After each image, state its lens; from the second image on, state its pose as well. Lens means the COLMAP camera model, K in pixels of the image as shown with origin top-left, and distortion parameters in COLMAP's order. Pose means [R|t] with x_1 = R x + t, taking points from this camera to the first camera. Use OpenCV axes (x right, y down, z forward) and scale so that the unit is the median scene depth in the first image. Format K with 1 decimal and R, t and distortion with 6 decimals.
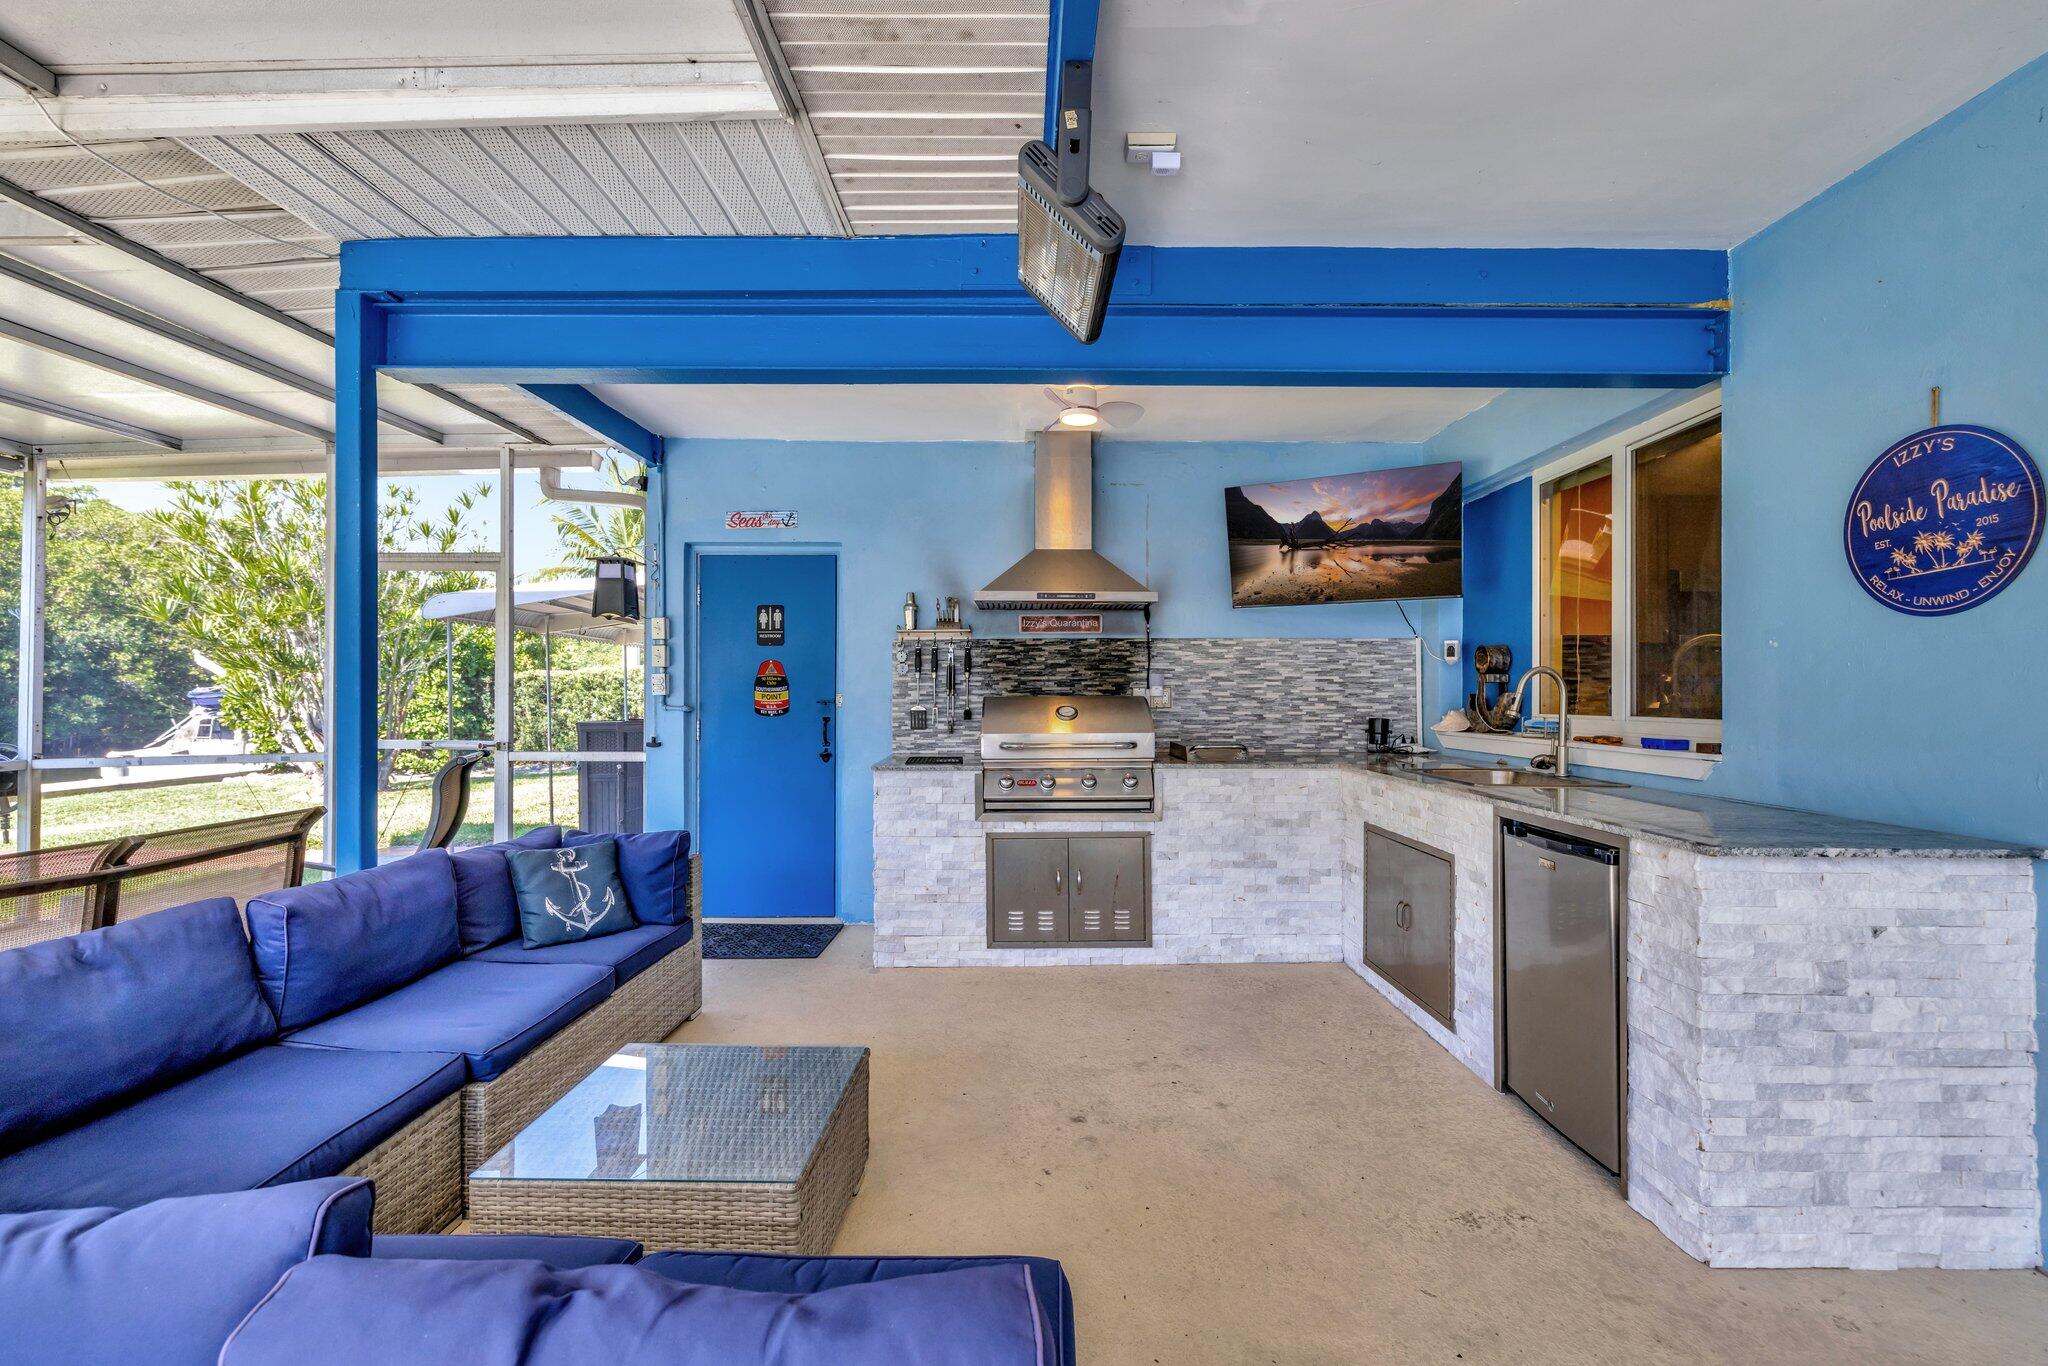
lens RADIAL K [[892.0, 0, 1051.1], [0, 892.0, 696.3], [0, 0, 1]] dist [-0.000484, -0.000139]
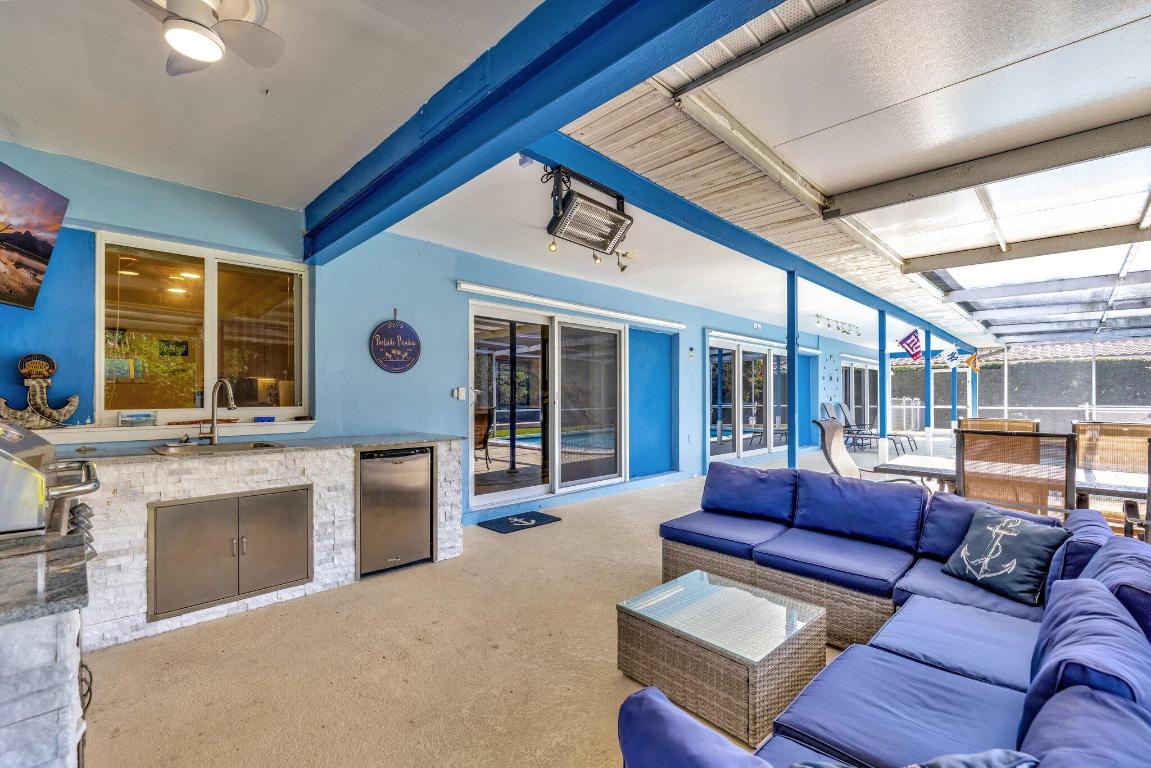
lens RADIAL K [[501.3, 0, 567.2], [0, 501.3, 390.9], [0, 0, 1]] dist [-0.000484, -0.000139]
pose [[-0.693621, 0.009007, 0.720284, -0.445304], [0.009314, 0.999950, -0.003535, -0.002831], [-0.720280, 0.004257, -0.693670, 0.916245]]
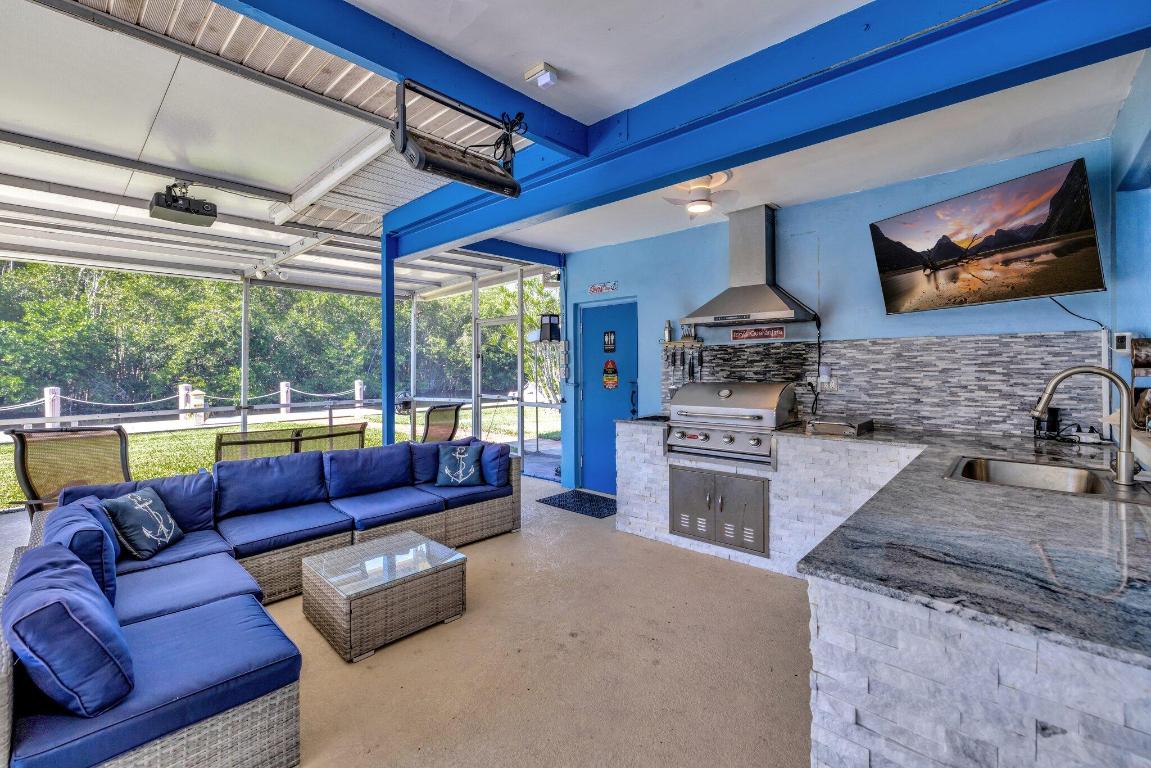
lens RADIAL K [[501.3, 0, 556.2], [0, 501.3, 369.2], [0, 0, 1]] dist [-0.000484, -0.000139]
pose [[0.714593, -0.001440, -0.699539, 0.401131], [0.001135, 0.999999, -0.000900, -0.022611], [0.699540, -0.000151, 0.714594, 0.166385]]
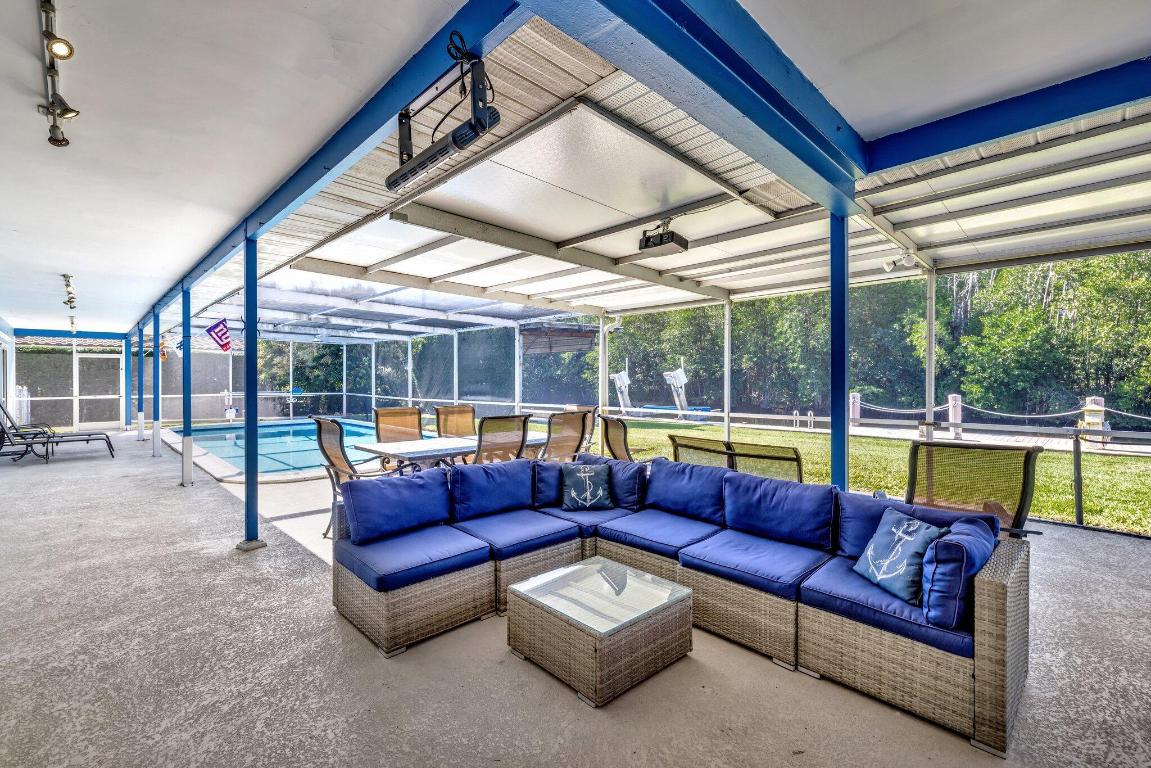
lens RADIAL K [[501.3, 0, 569.1], [0, 501.3, 377.7], [0, 0, 1]] dist [-0.000484, -0.000139]
pose [[-0.719556, -0.002897, -0.694428, 0.224021], [-0.006524, 0.999975, 0.002589, -0.023691], [0.694404, 0.006393, -0.719557, 0.839448]]
